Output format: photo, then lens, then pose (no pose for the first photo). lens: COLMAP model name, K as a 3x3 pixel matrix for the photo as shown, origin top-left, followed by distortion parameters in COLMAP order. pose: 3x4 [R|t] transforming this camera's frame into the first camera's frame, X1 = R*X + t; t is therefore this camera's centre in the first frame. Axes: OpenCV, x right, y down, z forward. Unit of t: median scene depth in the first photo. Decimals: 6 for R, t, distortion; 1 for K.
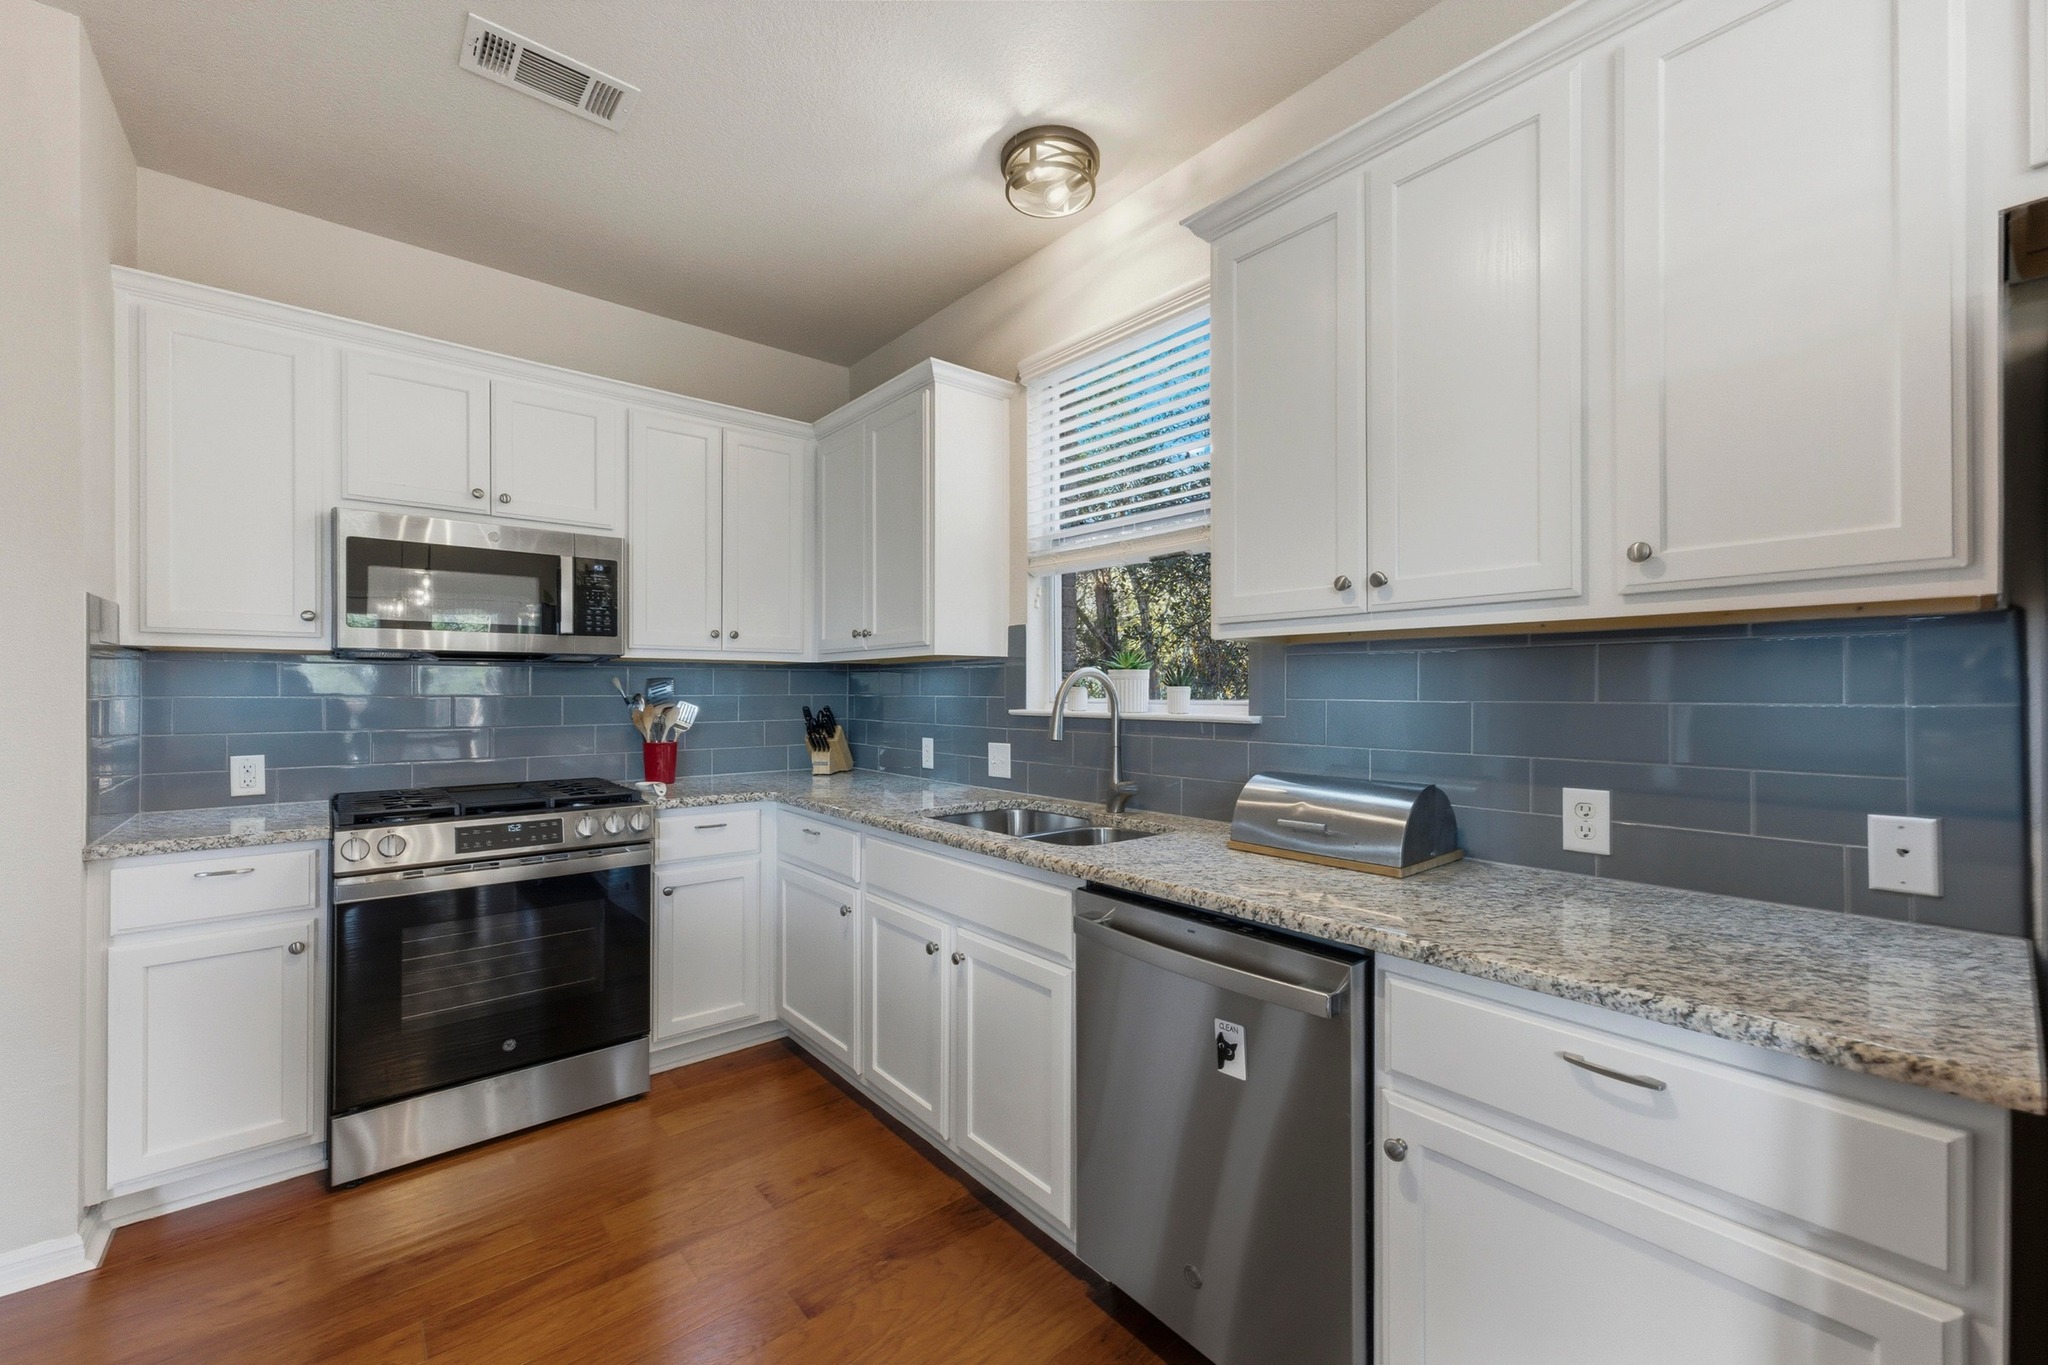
lens RADIAL K [[809.9, 0, 1025.0], [0, 809.9, 689.7], [0, 0, 1]] dist [-0.001374, -0.001261]
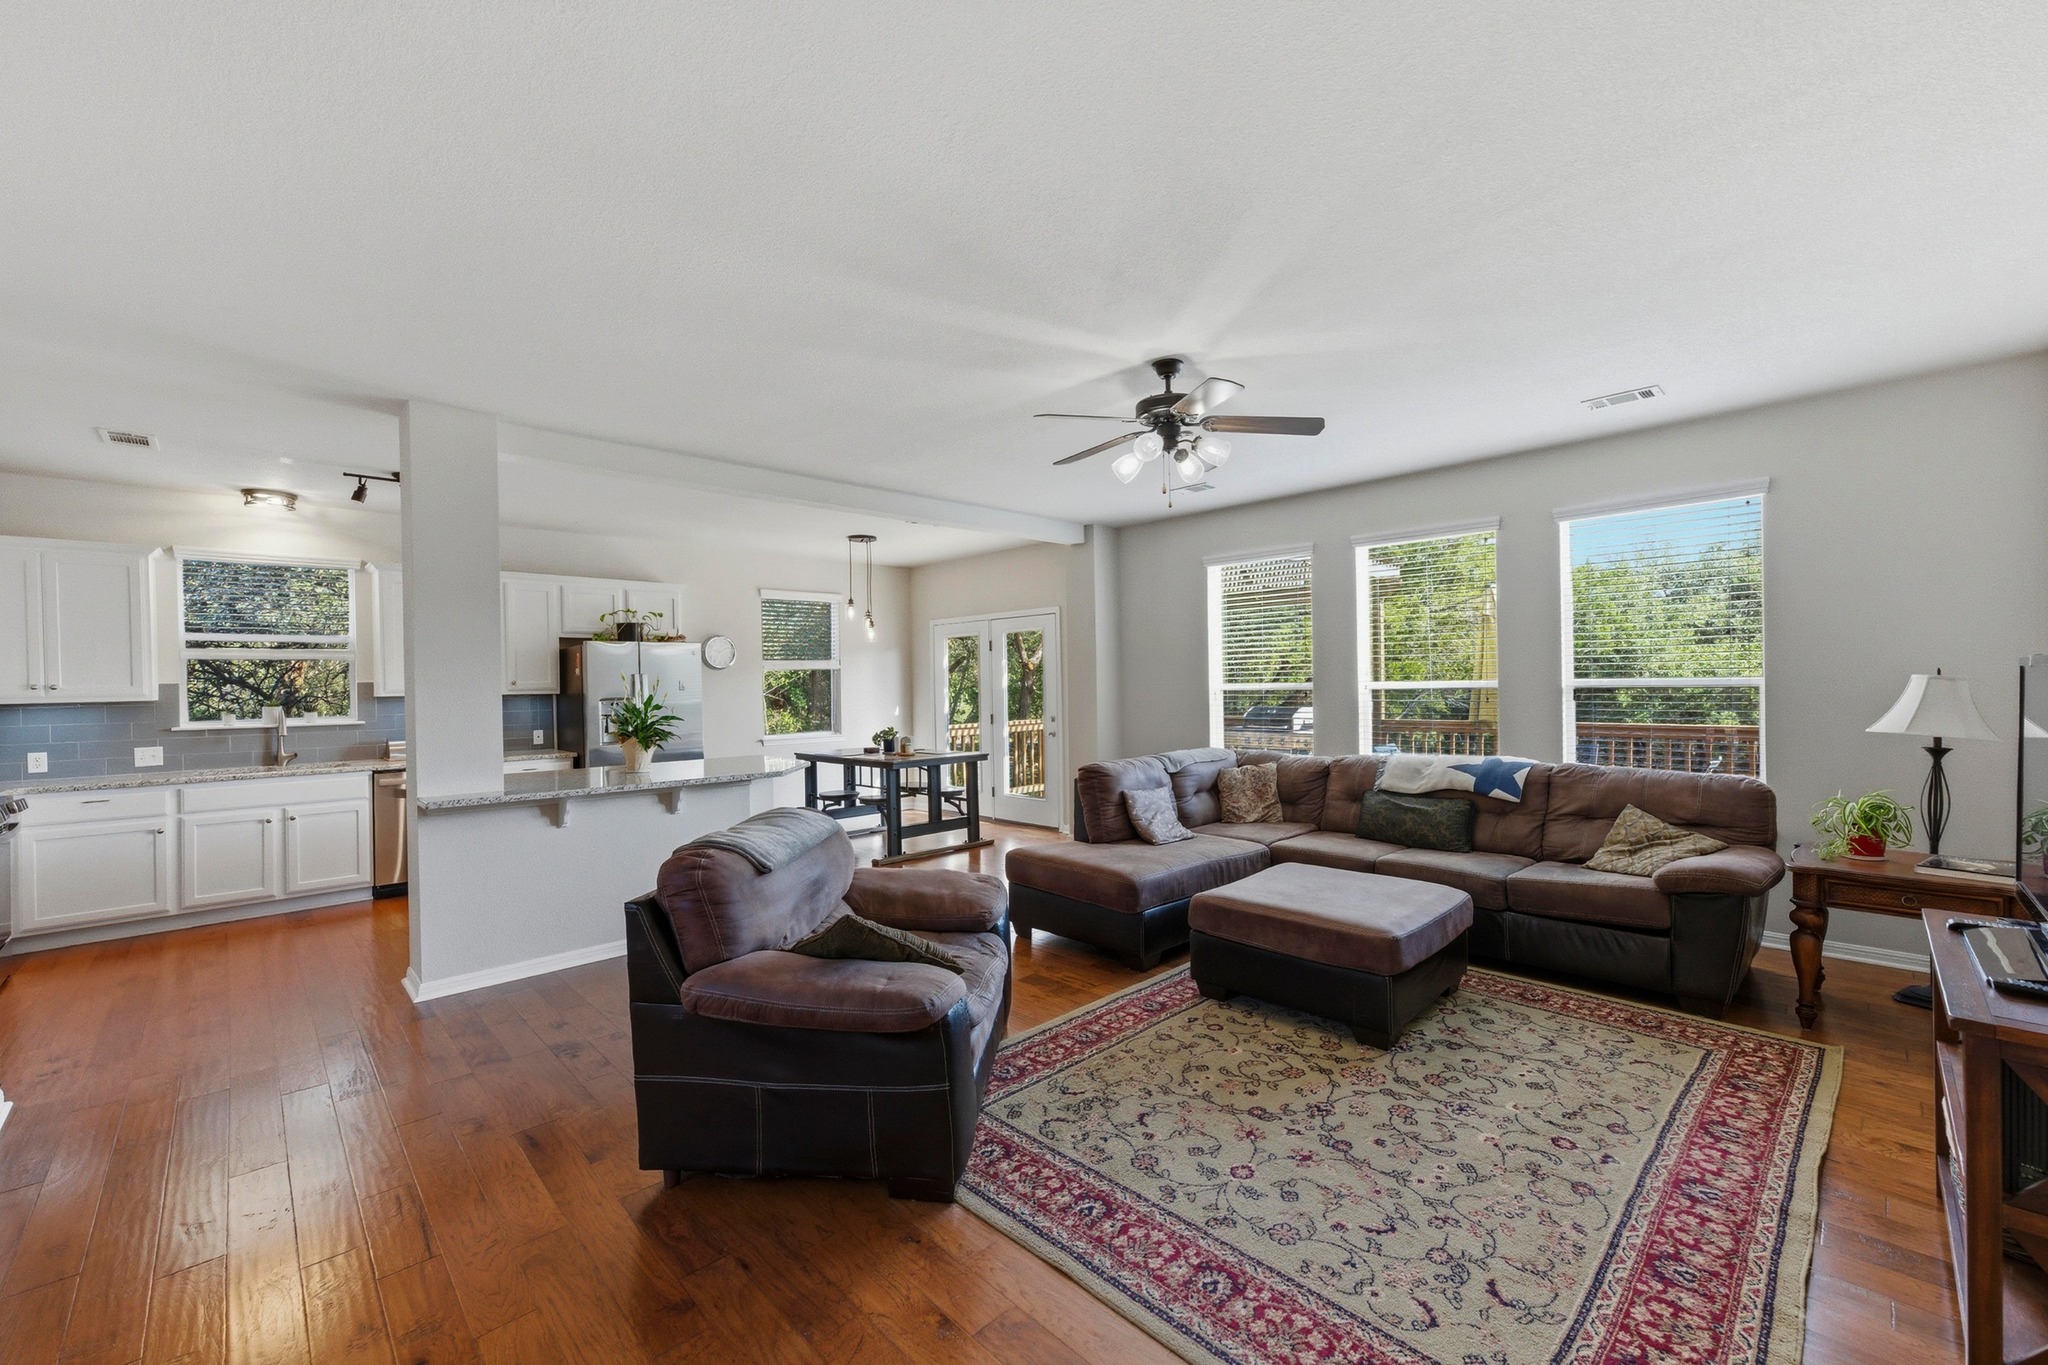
lens RADIAL K [[809.9, 0, 1023.2], [0, 809.9, 682.1], [0, 0, 1]] dist [-0.001374, -0.001261]
pose [[-0.073135, -0.002119, 0.997320, -2.386056], [0.011562, 0.999929, 0.002972, -0.076558], [-0.997255, 0.011748, -0.073106, -1.001760]]
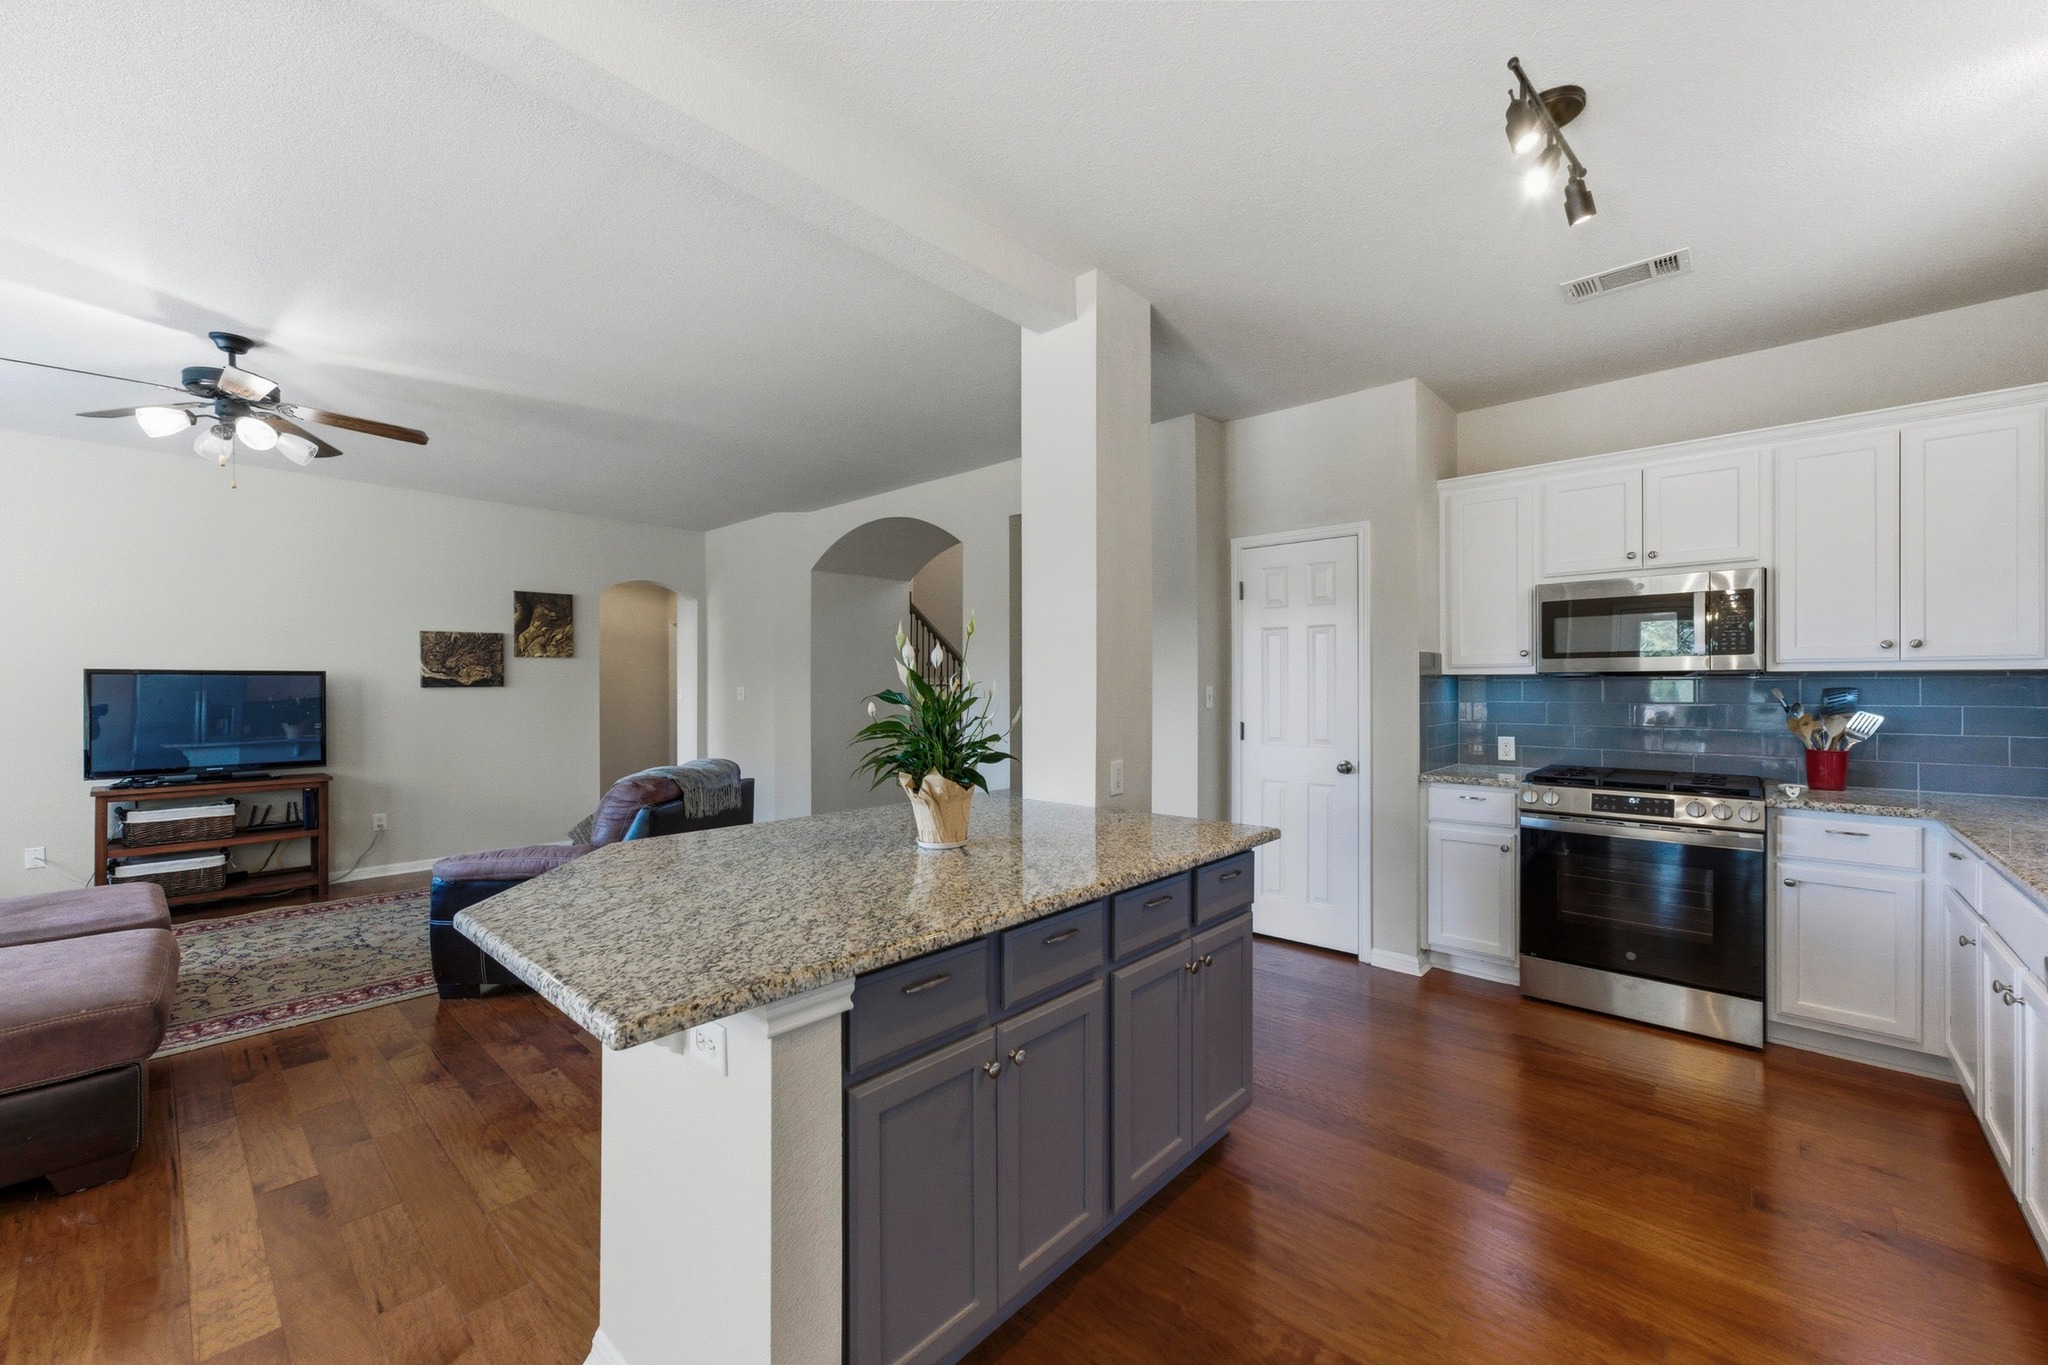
lens RADIAL K [[809.9, 0, 1041.6], [0, 809.9, 679.5], [0, 0, 1]] dist [-0.001374, -0.001261]
pose [[0.139198, -0.006868, -0.990241, 0.597961], [0.005817, 0.999964, -0.006118, -0.033928], [0.990247, -0.004908, 0.139233, -0.200437]]
